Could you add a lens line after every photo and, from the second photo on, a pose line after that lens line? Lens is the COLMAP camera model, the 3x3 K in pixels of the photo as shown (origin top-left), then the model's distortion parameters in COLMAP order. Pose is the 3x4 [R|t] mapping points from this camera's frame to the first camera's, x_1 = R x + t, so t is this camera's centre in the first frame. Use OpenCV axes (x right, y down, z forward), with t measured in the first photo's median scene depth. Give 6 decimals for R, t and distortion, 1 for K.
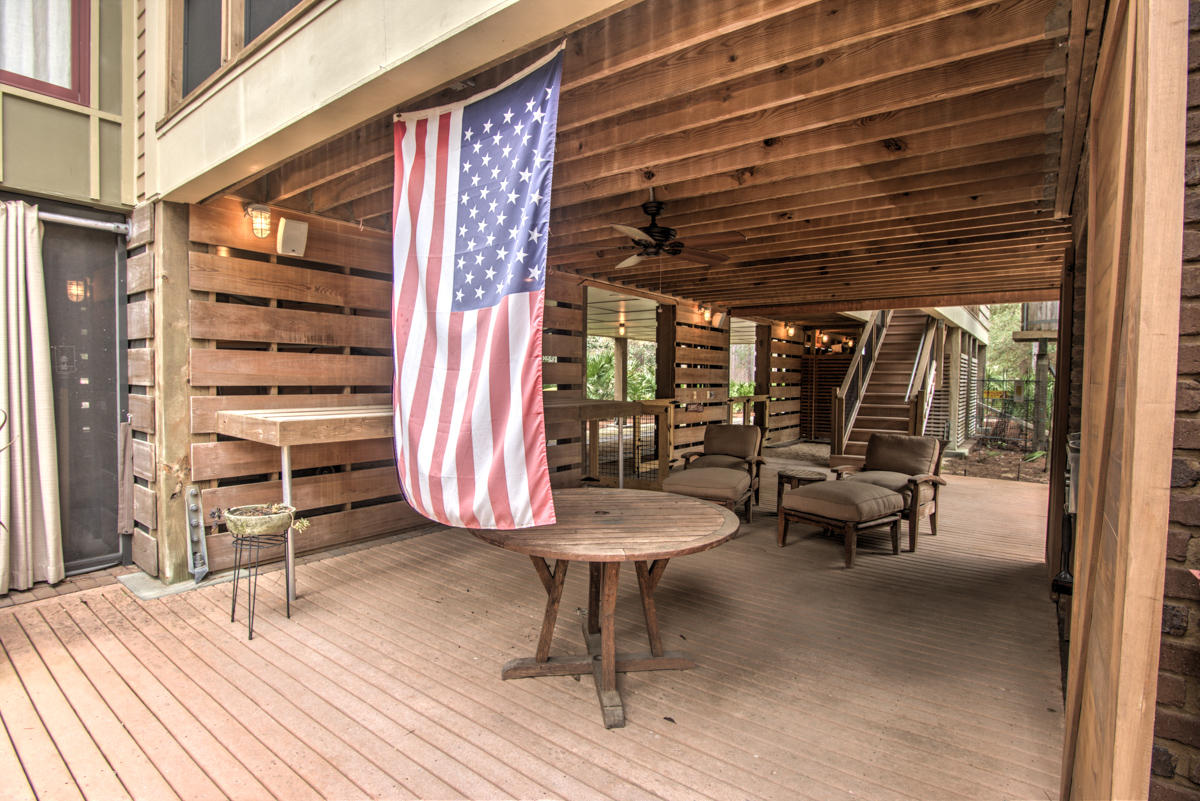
lens RADIAL K [[582.4, 0, 594.8], [0, 582.4, 401.5], [0, 0, 1]] dist [-0.021430, -0.000378]
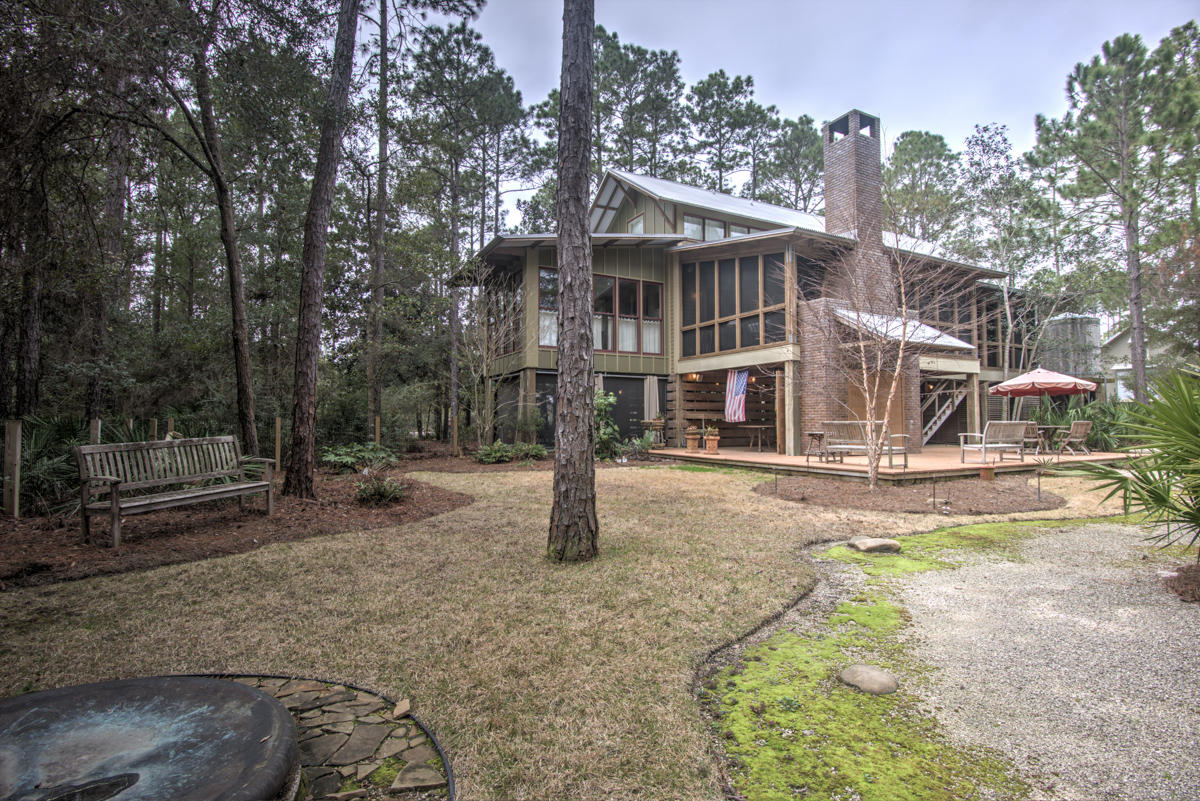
lens RADIAL K [[582.4, 0, 598.5], [0, 582.4, 400.8], [0, 0, 1]] dist [-0.021430, -0.000378]
pose [[0.908971, -0.028931, -0.415854, 0.744696], [-0.005878, 0.996600, -0.082183, 0.316684], [0.416818, 0.077146, 0.905710, -3.851111]]
